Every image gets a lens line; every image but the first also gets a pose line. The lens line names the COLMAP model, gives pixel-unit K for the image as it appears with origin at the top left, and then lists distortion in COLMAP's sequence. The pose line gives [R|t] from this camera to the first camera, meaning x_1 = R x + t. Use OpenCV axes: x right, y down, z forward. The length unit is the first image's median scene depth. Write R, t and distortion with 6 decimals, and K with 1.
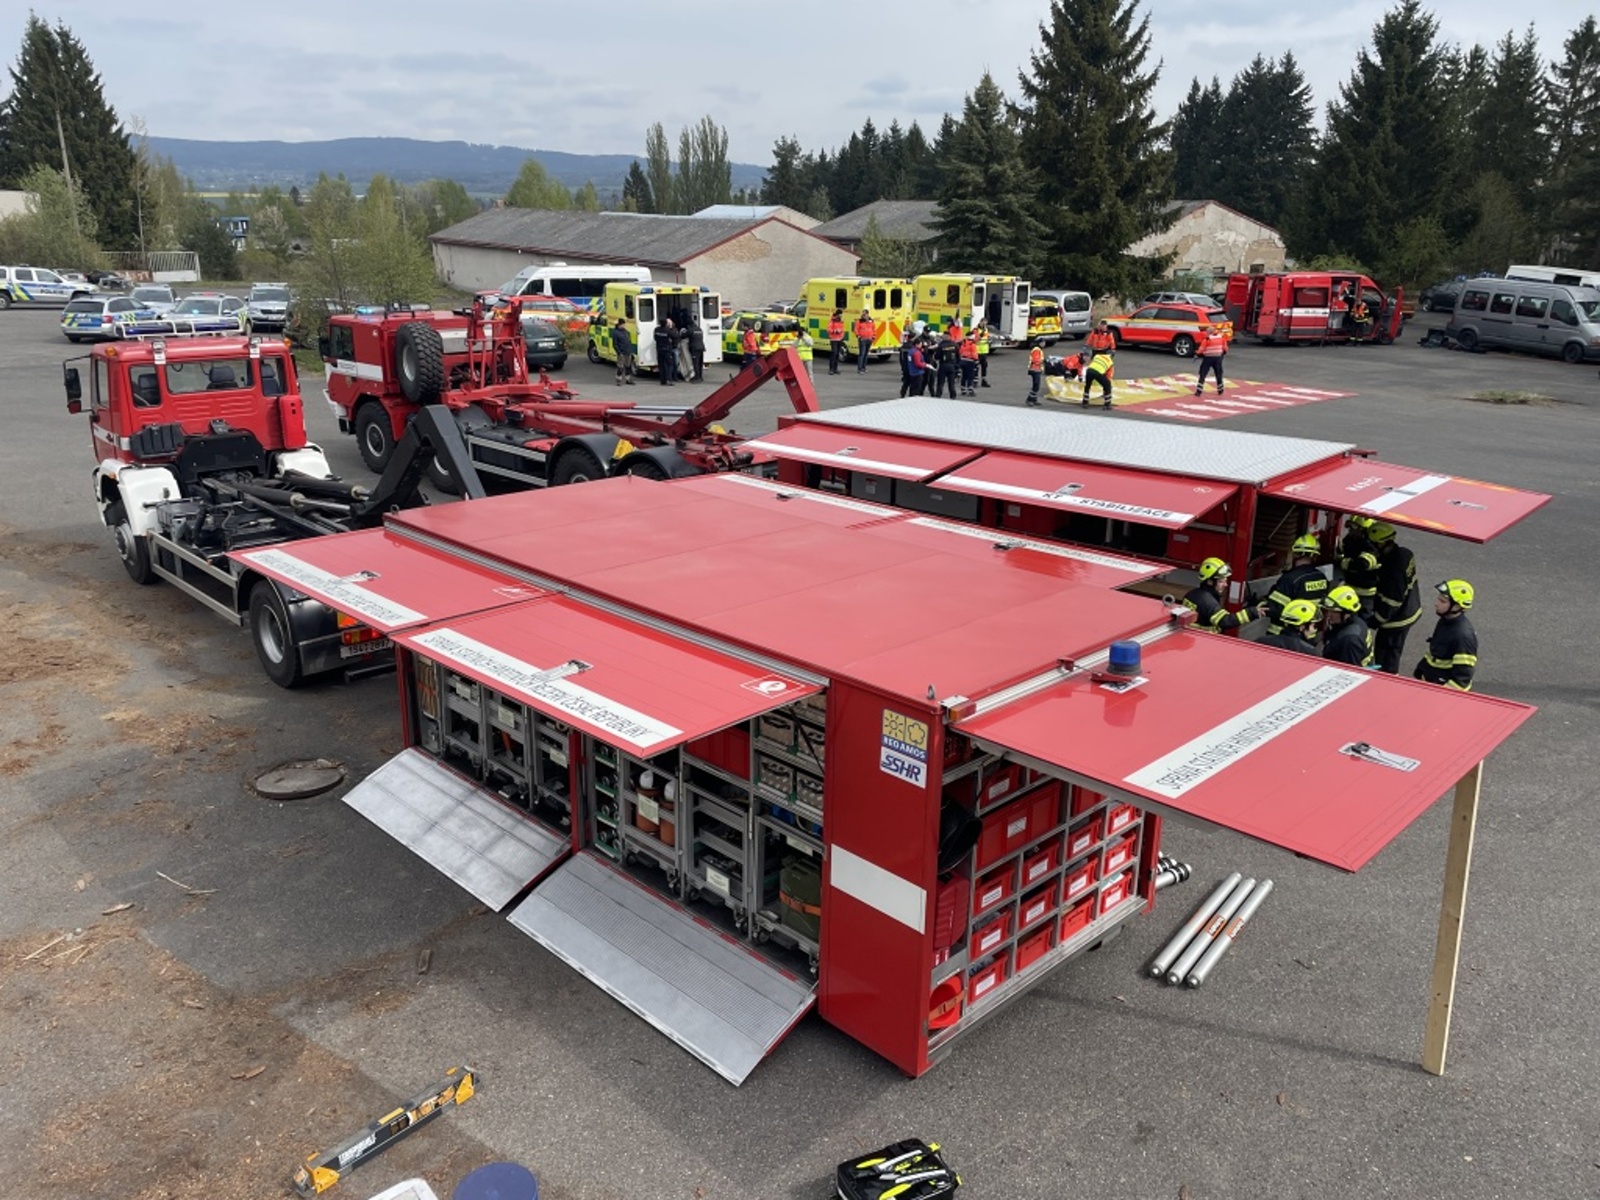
lens RADIAL K [[1176.1, 0, 800.0], [0, 1176.1, 600.0], [0, 0, 1]] dist [0.078720, -0.093967]
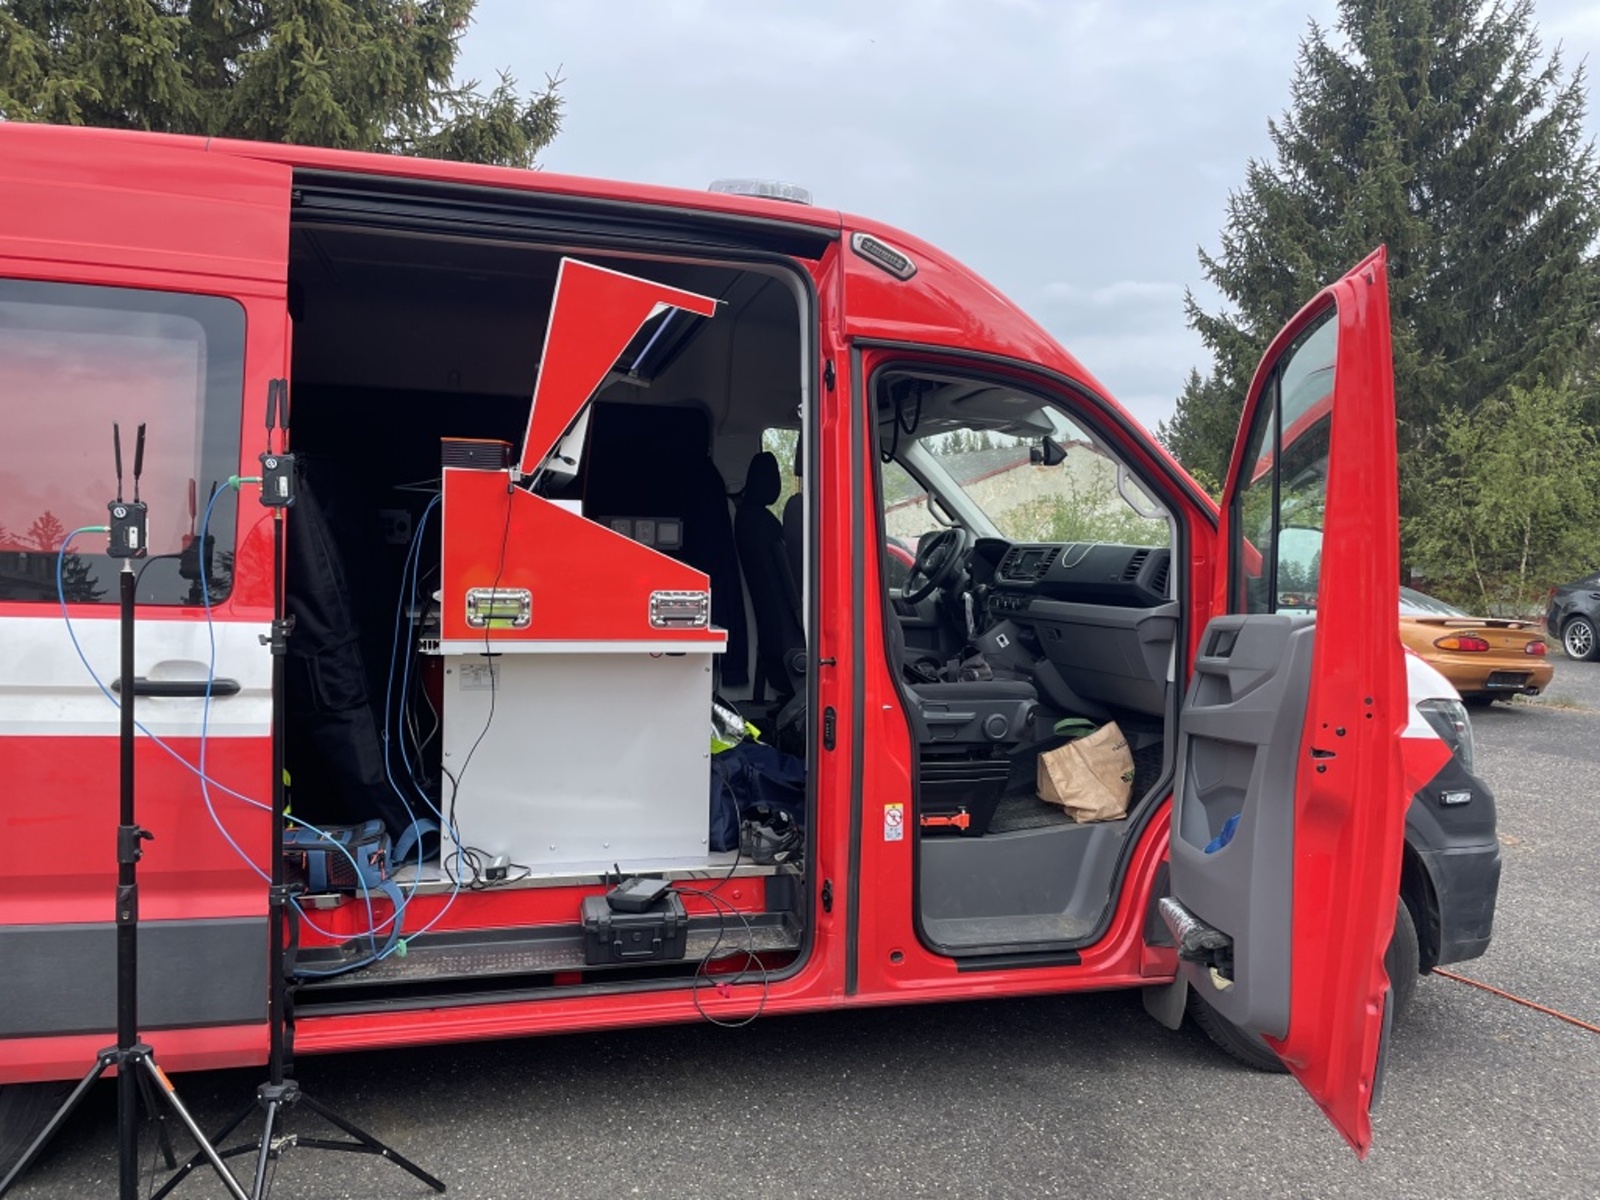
lens RADIAL K [[1176.1, 0, 800.0], [0, 1176.1, 600.0], [0, 0, 1]] dist [0.078720, -0.093967]
pose [[0.996930, 0.008609, -0.077819, 0.326458], [-0.029489, 0.962029, -0.271351, -0.156490], [0.072528, 0.272812, 0.959330, 0.642491]]
